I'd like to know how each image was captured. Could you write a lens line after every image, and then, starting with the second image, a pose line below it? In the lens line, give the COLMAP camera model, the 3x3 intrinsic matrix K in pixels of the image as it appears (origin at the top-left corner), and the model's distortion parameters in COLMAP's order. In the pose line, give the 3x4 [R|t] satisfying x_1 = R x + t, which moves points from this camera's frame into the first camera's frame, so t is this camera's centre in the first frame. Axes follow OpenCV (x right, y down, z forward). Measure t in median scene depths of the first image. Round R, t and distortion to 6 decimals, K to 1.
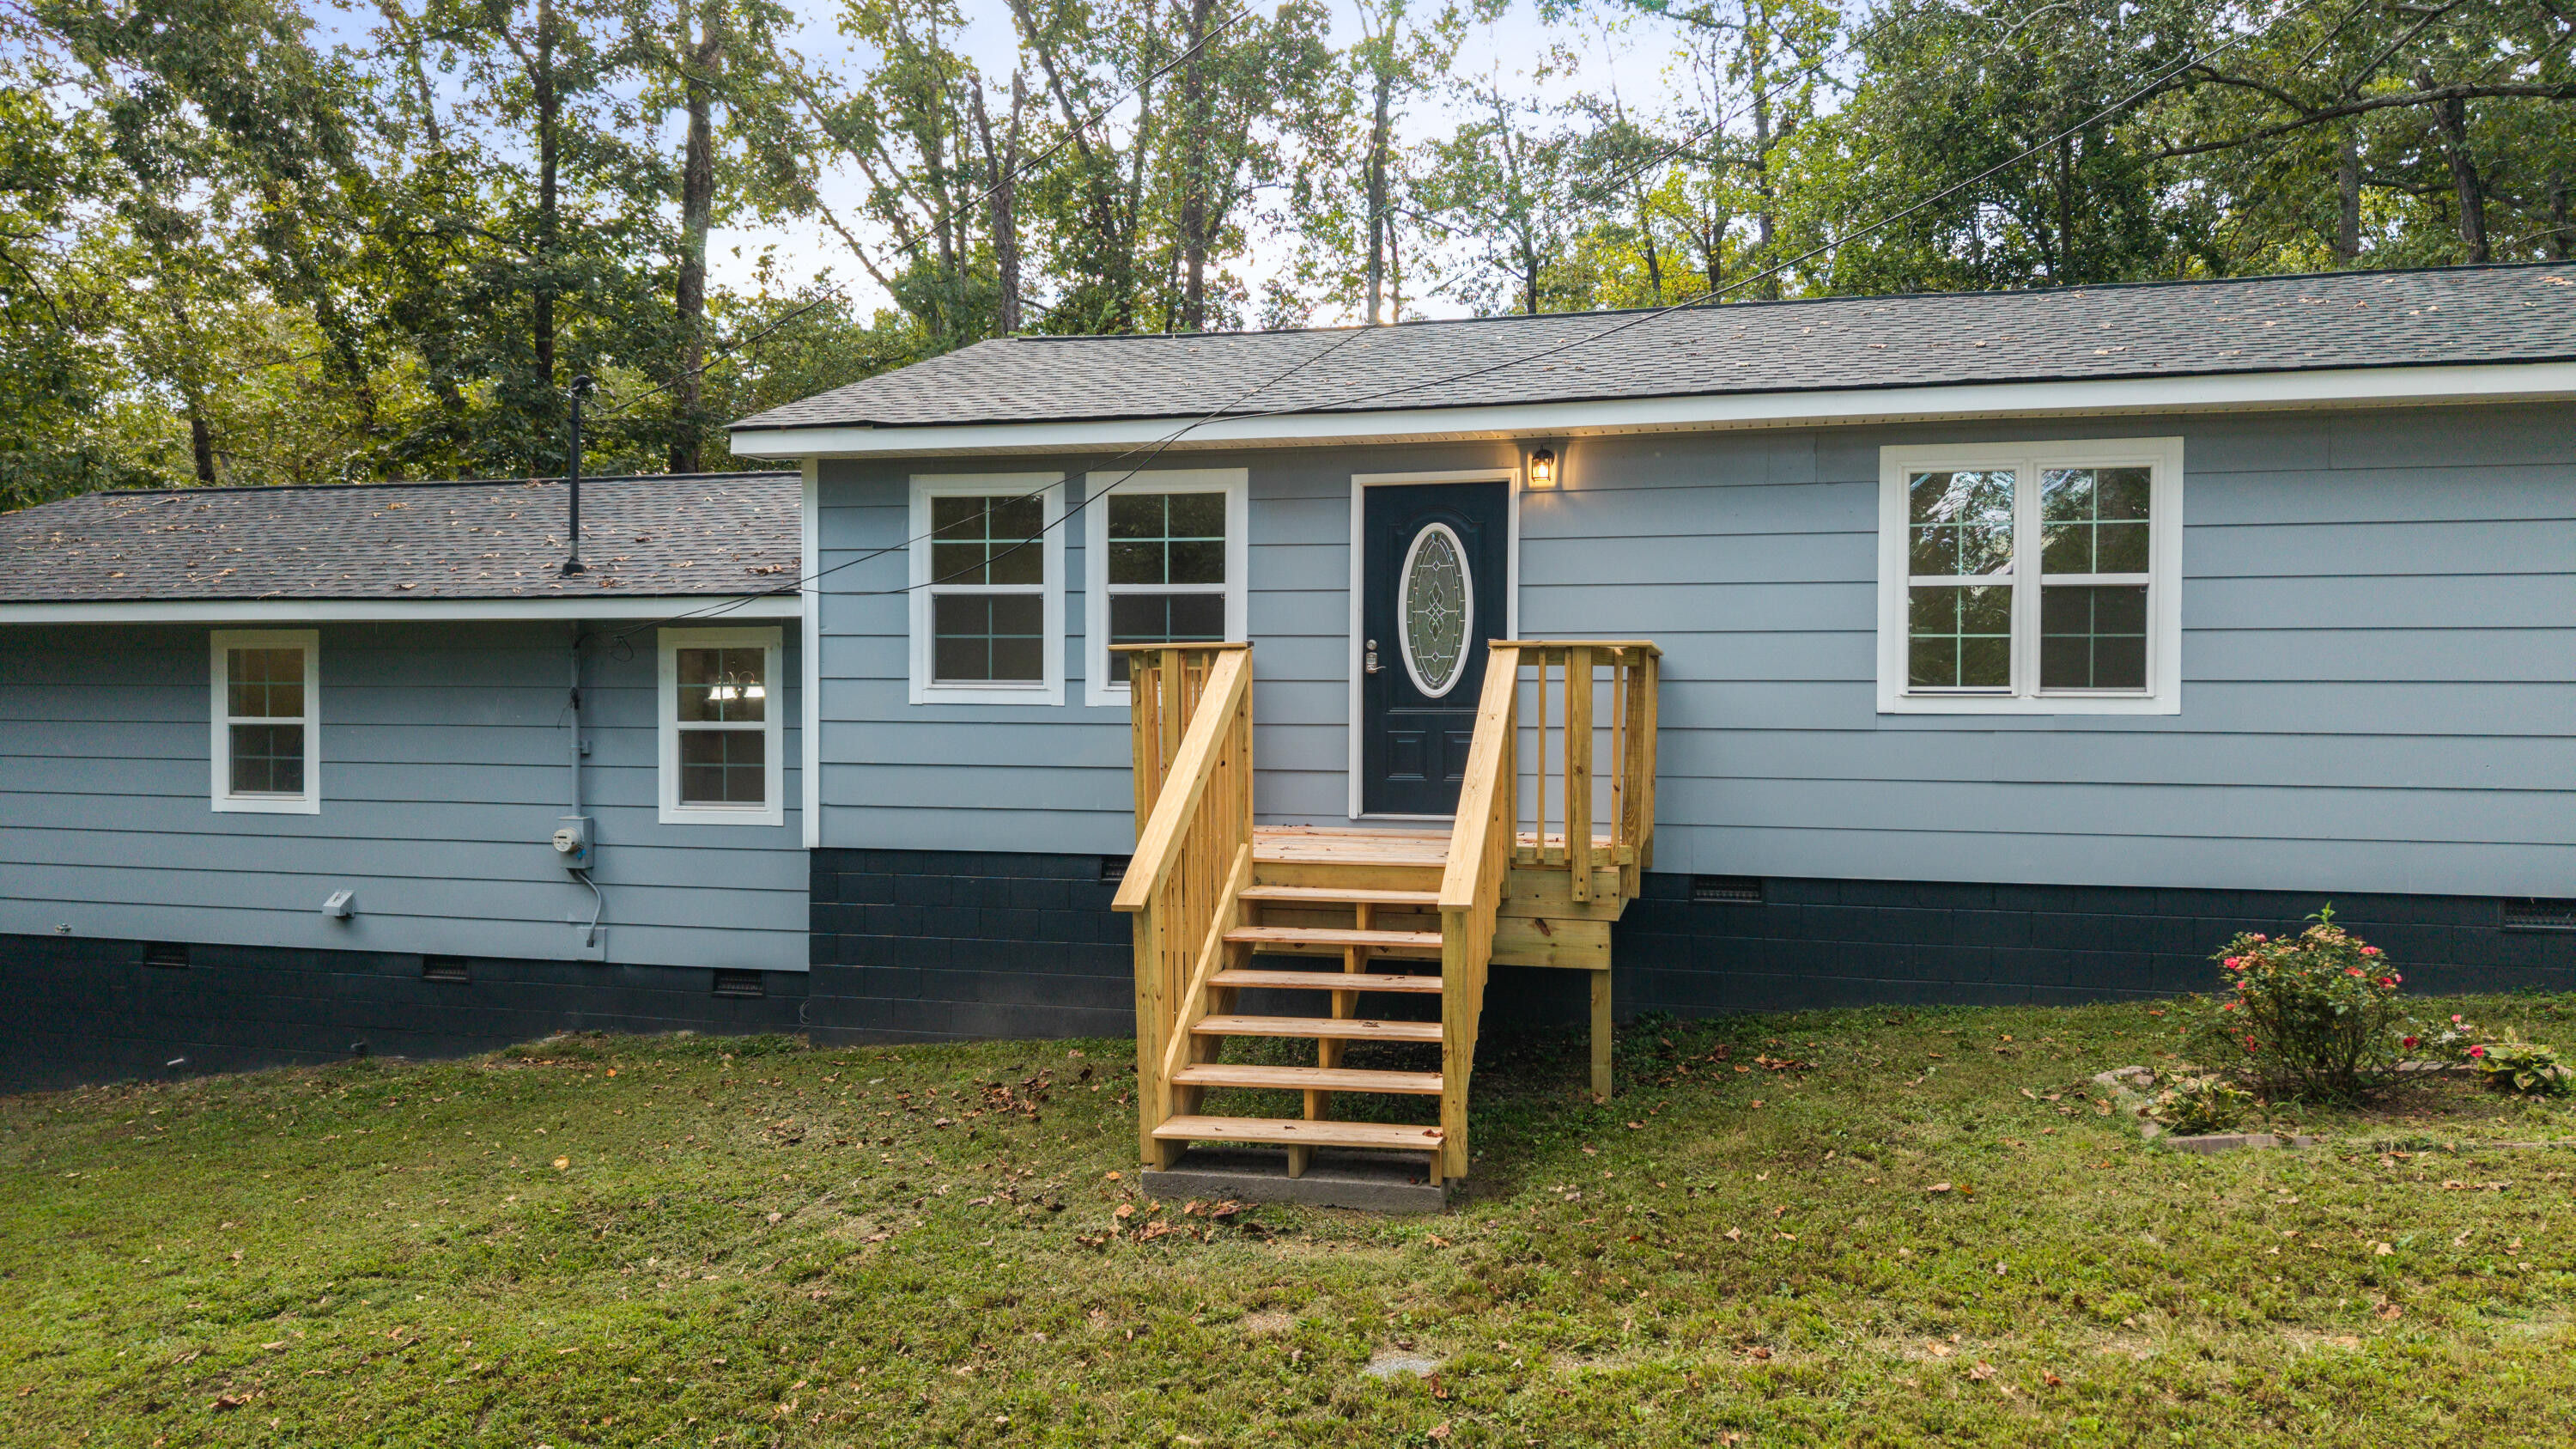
lens RADIAL K [[1786.7, 0, 1281.3], [0, 1786.7, 782.0], [0, 0, 1]] dist [0.032893, -0.006681]
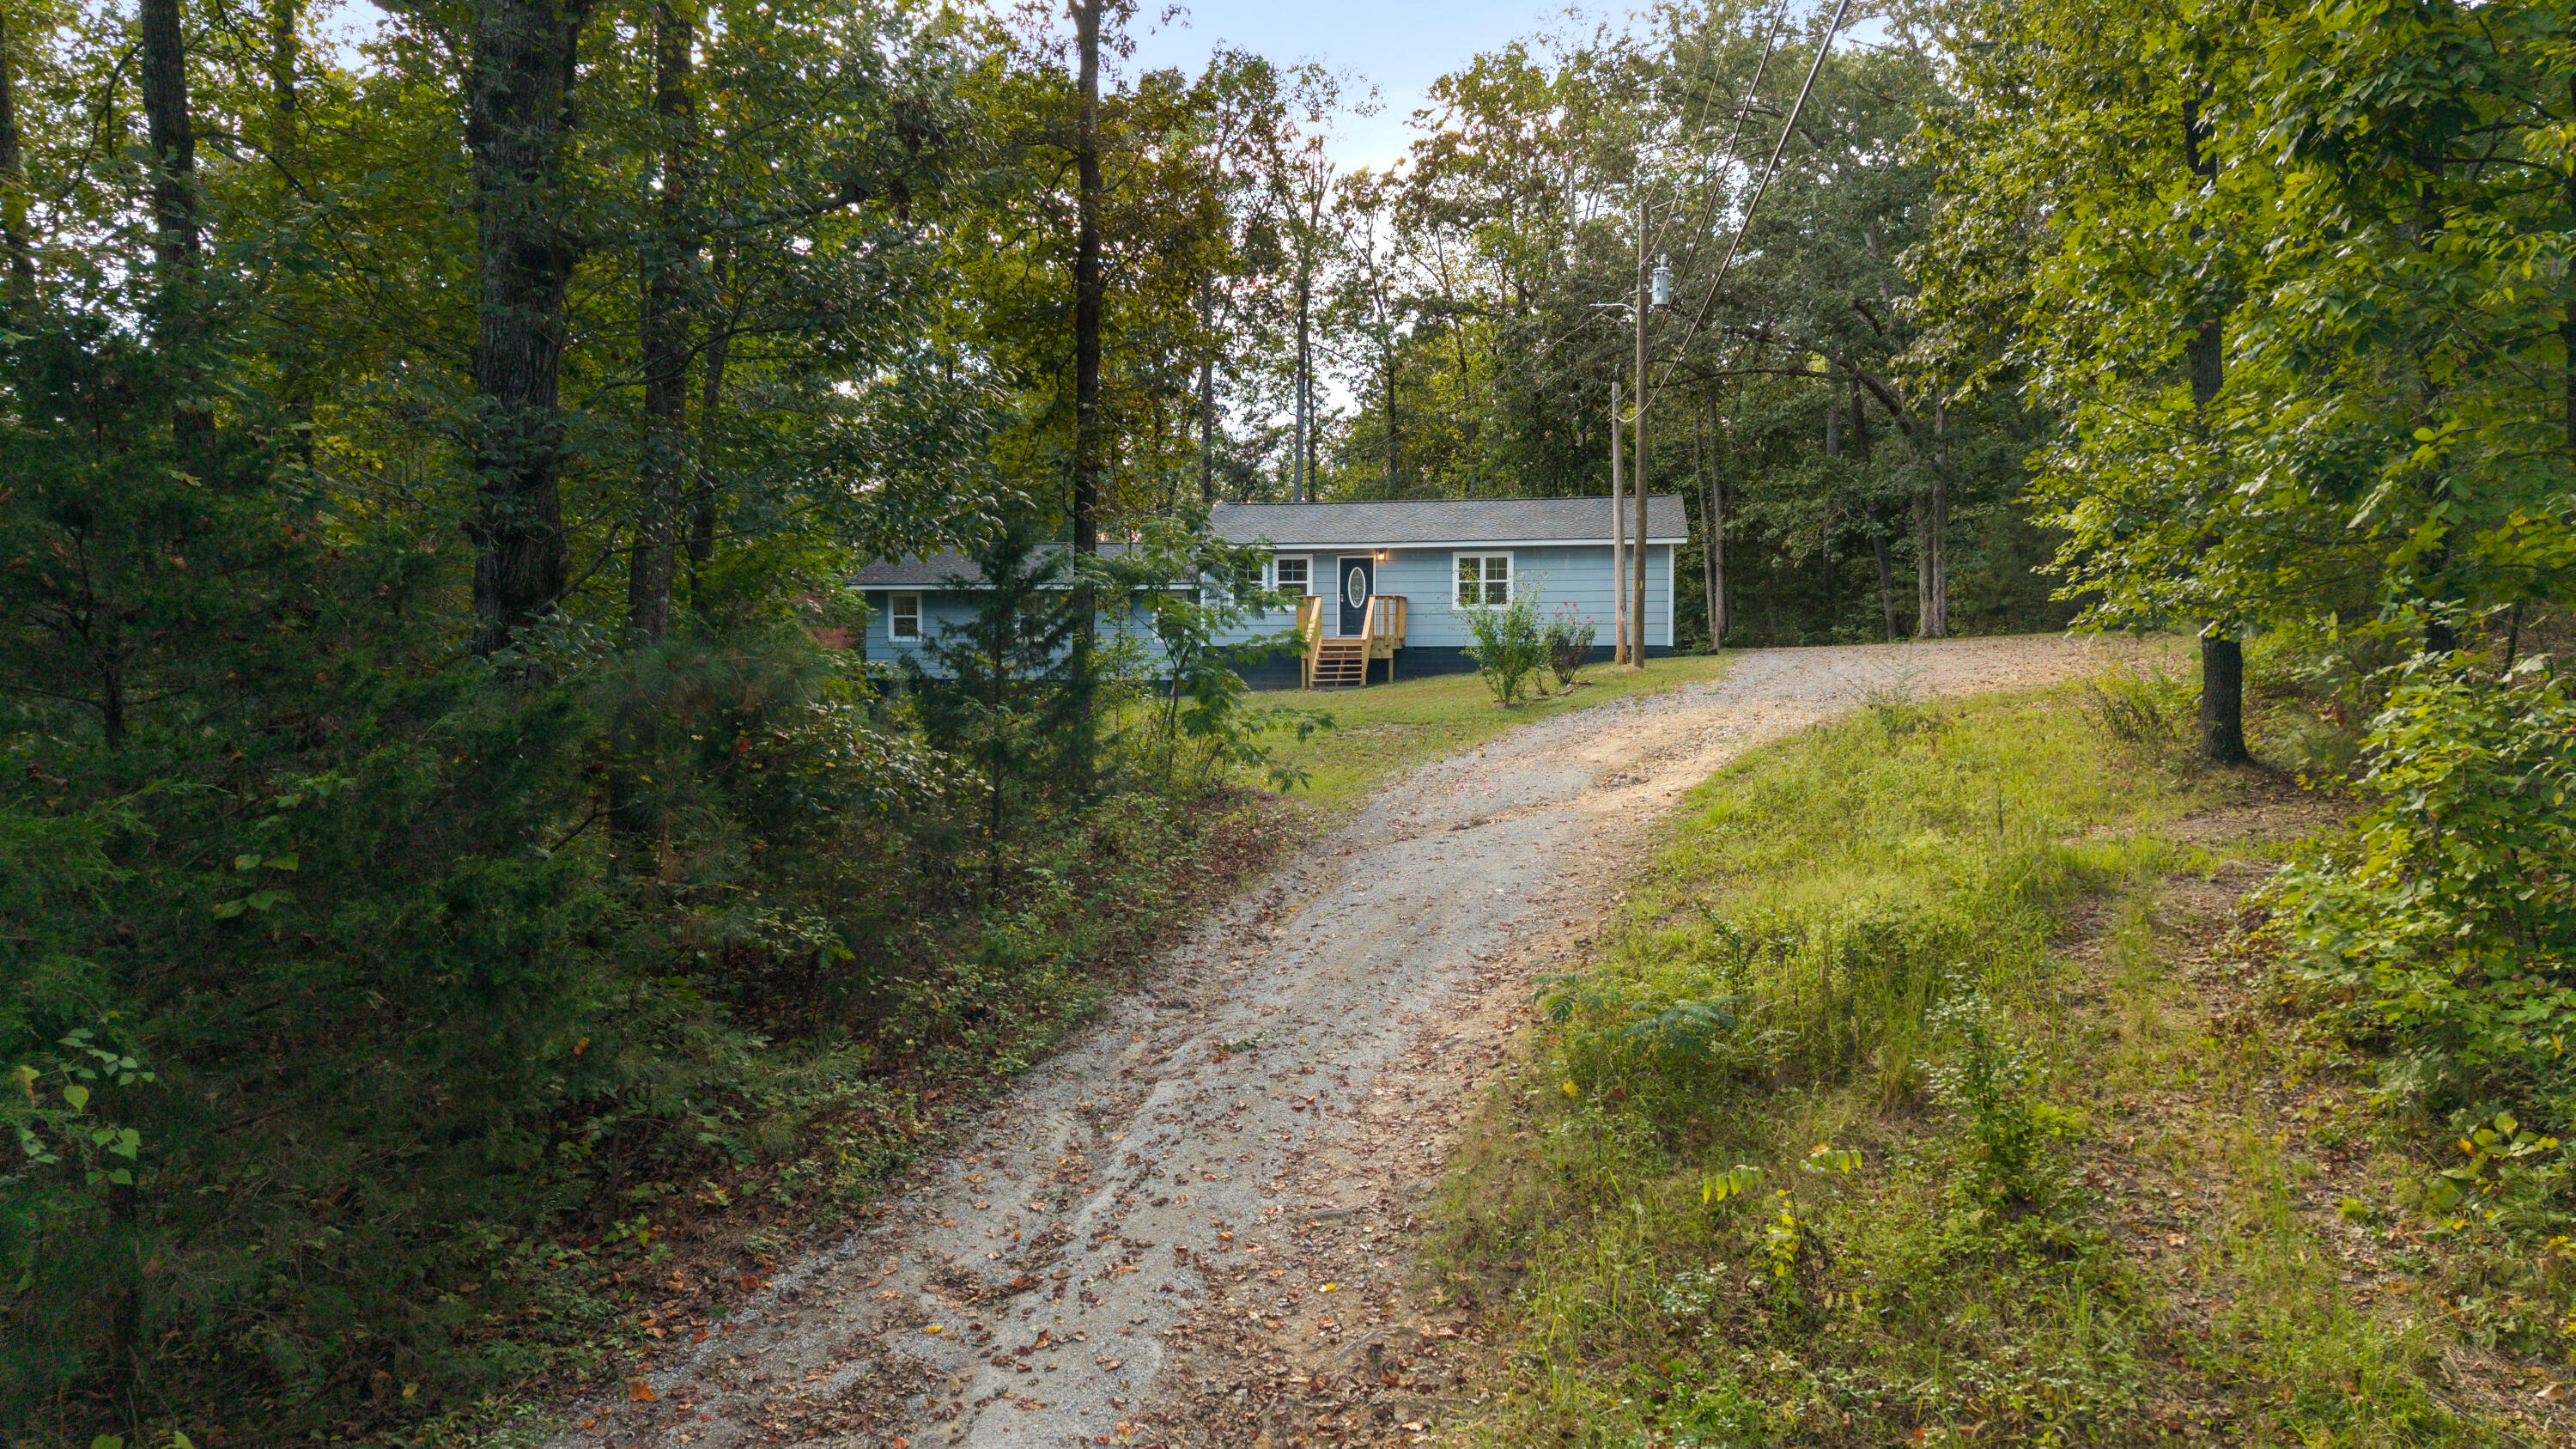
lens RADIAL K [[1786.7, 0, 1281.3], [0, 1786.7, 782.0], [0, 0, 1]] dist [0.032893, -0.006681]
pose [[0.997433, -0.017402, 0.069454, -0.402126], [0.013666, 0.998452, 0.053910, 0.138285], [-0.070284, -0.052823, 0.996127, -3.305800]]
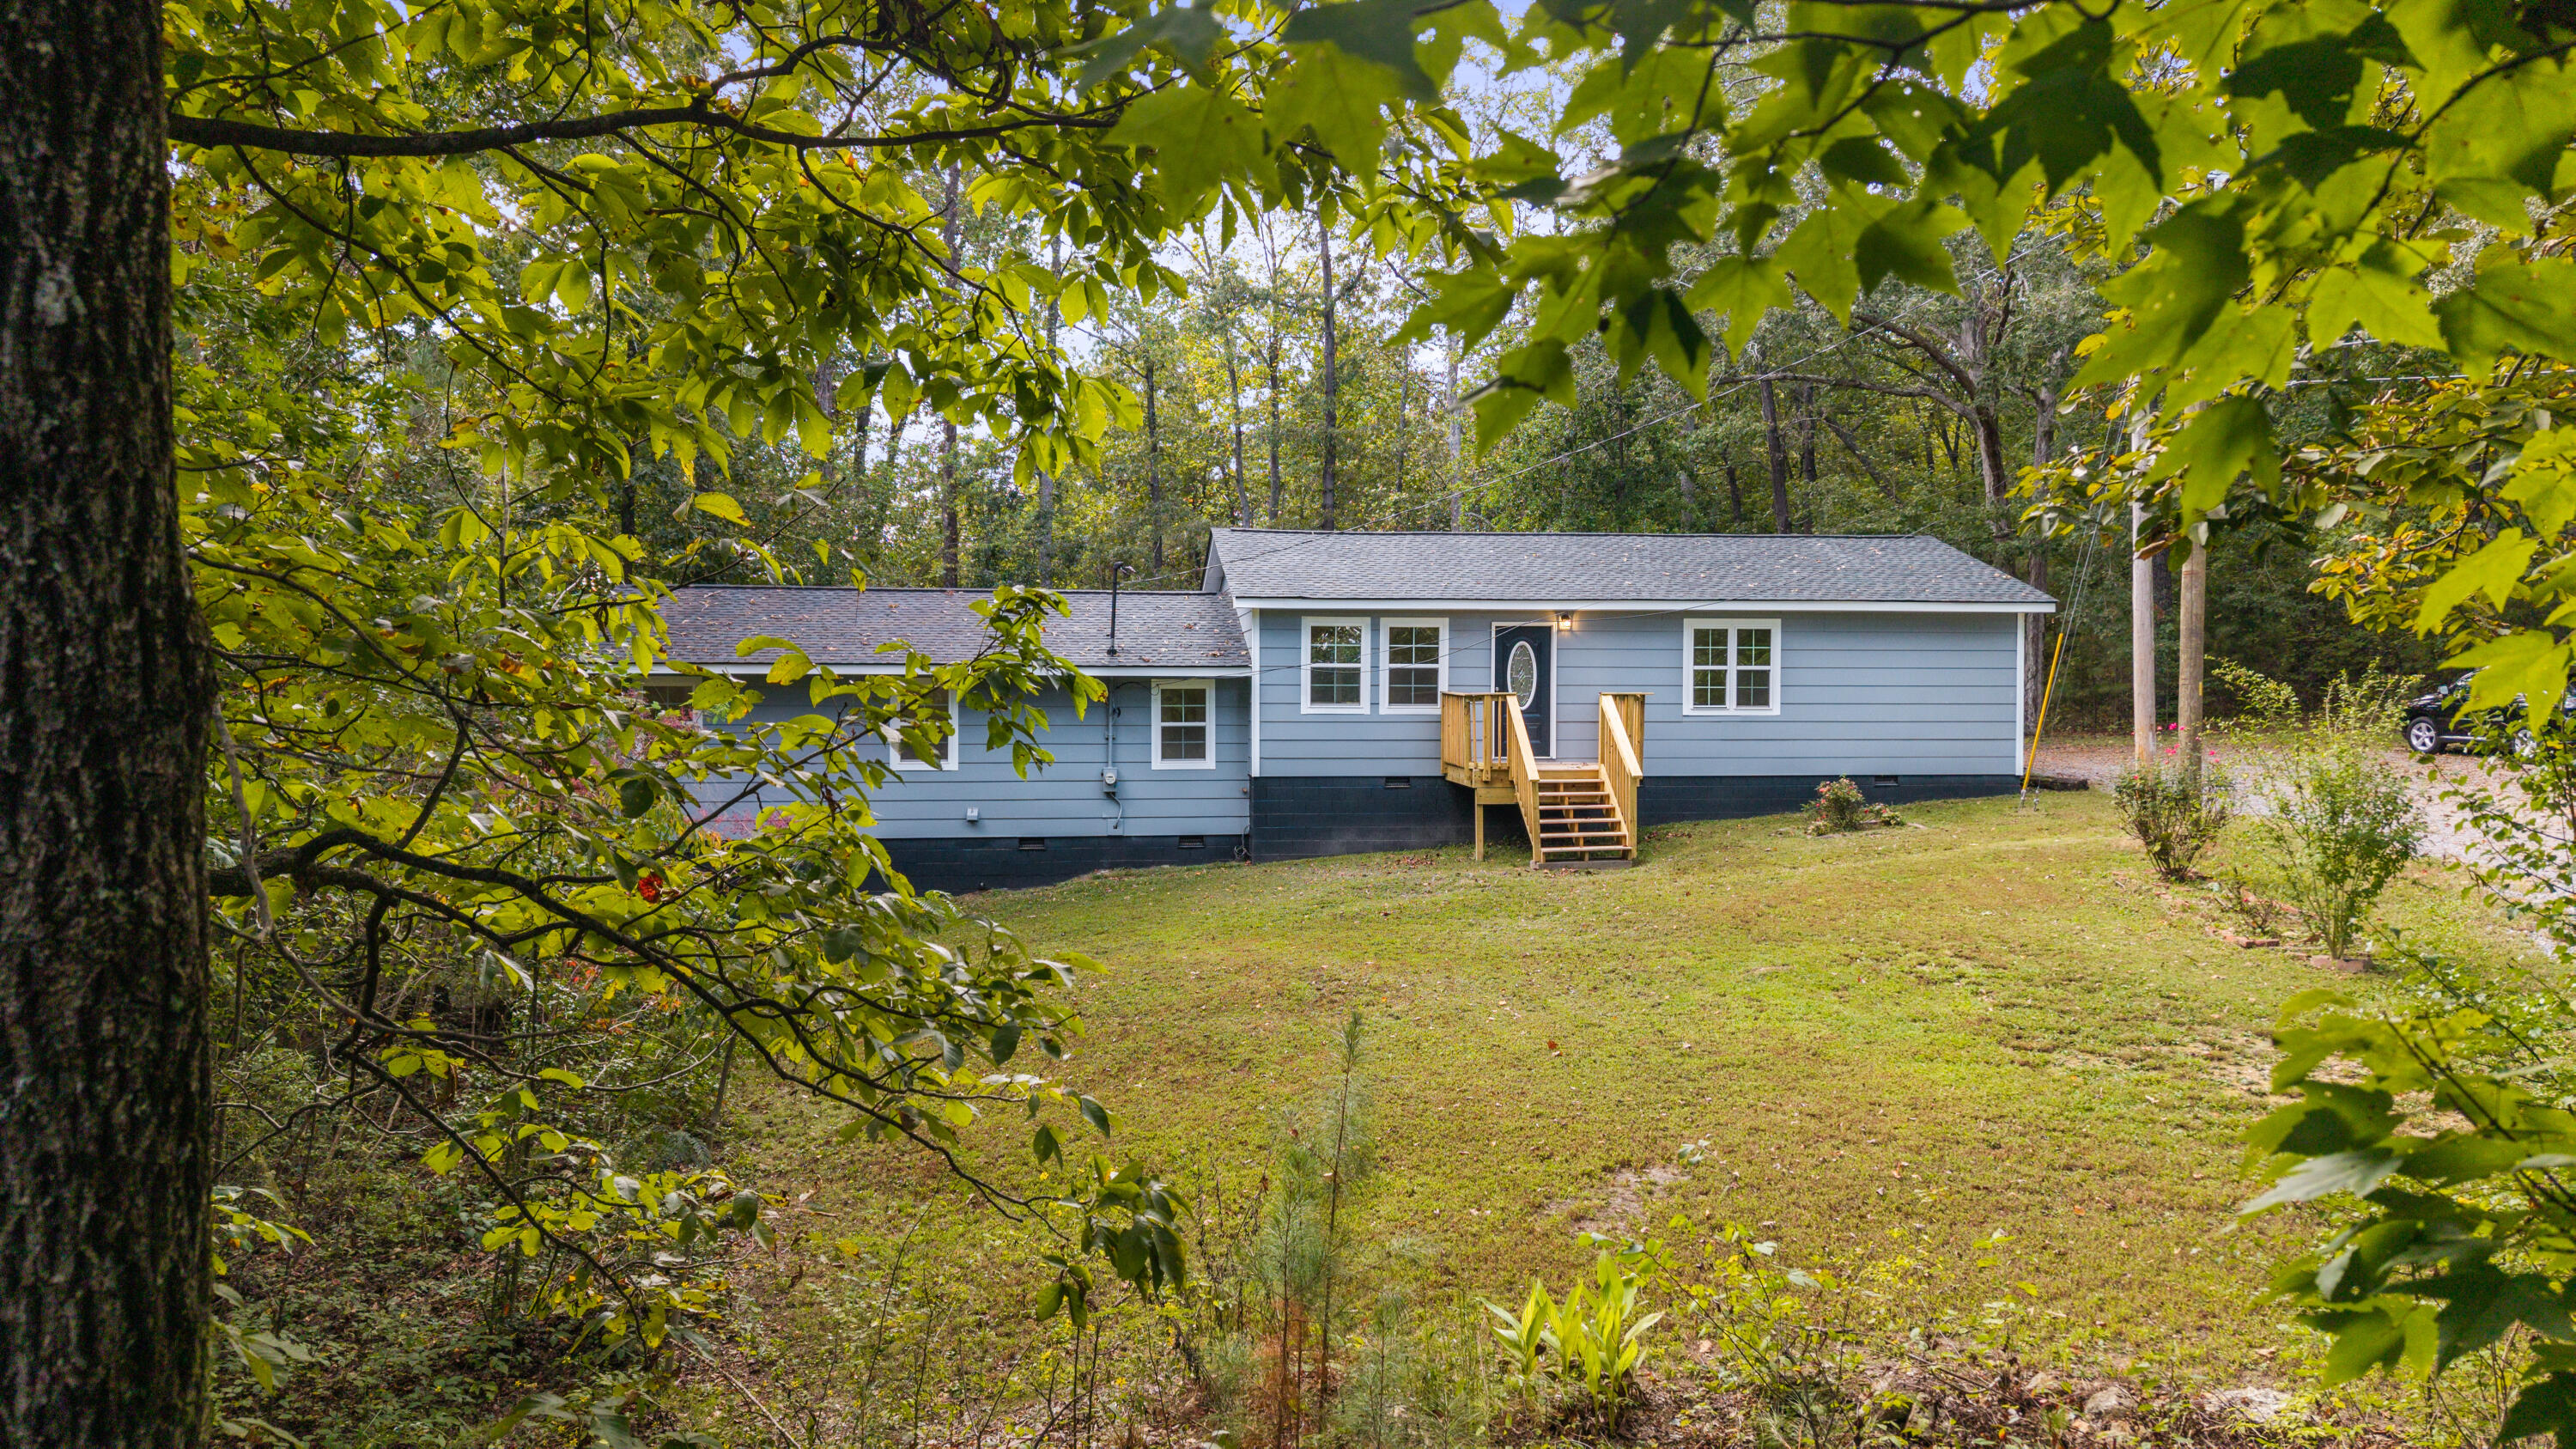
lens RADIAL K [[1786.7, 0, 1281.3], [0, 1786.7, 782.0], [0, 0, 1]] dist [0.032893, -0.006681]
pose [[0.933427, -0.023121, 0.358022, -1.136228], [0.019372, 0.999714, 0.014056, 0.012161], [-0.358245, -0.006185, 0.933607, -1.239163]]
